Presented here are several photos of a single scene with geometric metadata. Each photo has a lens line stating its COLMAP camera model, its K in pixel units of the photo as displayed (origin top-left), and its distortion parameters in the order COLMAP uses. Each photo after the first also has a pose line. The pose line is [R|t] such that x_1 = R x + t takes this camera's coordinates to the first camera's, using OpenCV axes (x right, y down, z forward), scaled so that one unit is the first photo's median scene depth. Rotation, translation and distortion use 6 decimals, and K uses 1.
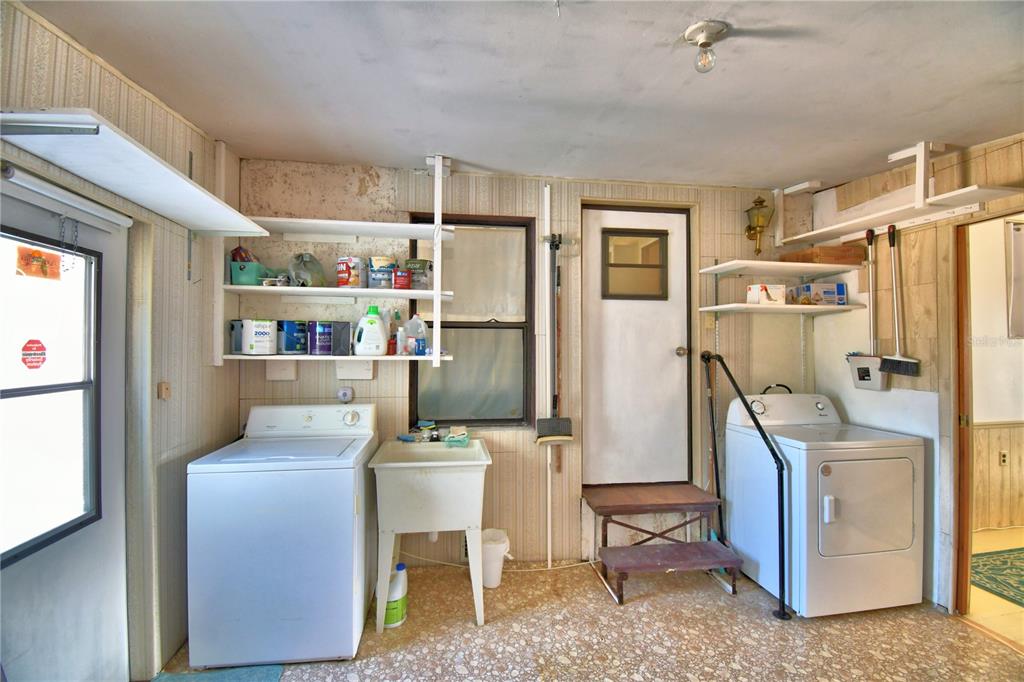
lens RADIAL K [[447.5, 0, 509.8], [0, 447.5, 341.5], [0, 0, 1]] dist [0.019720, -0.026680]
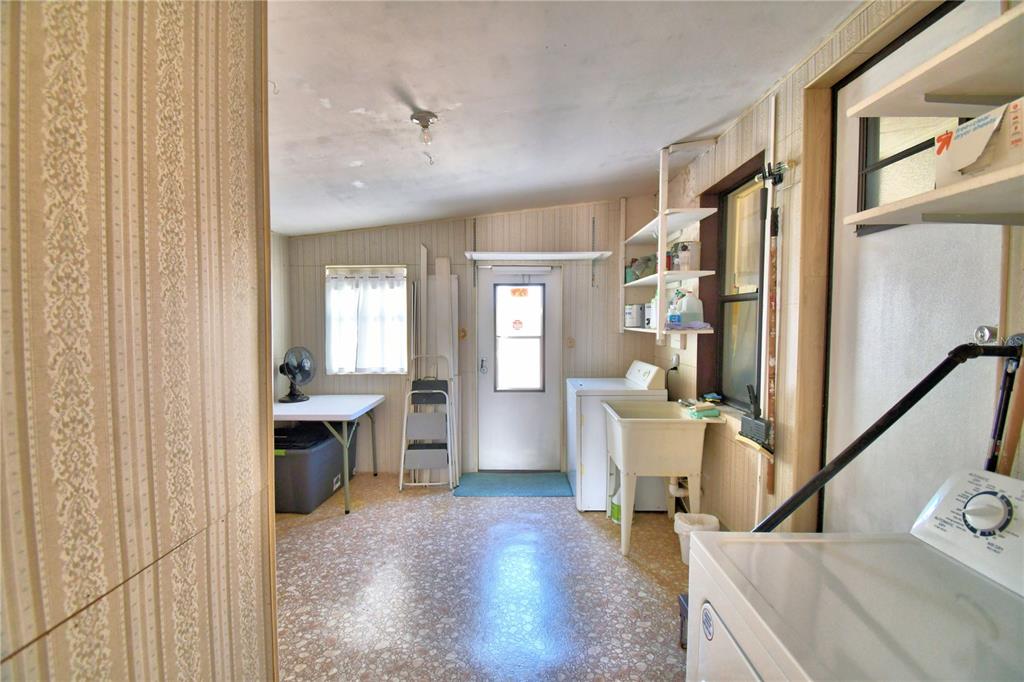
lens RADIAL K [[447.5, 0, 509.8], [0, 447.5, 341.5], [0, 0, 1]] dist [0.019720, -0.026680]
pose [[-0.164042, 0.044507, -0.985449, 1.220751], [0.014020, 0.998986, 0.042784, 0.009775], [0.986354, -0.006797, -0.164500, 0.965569]]
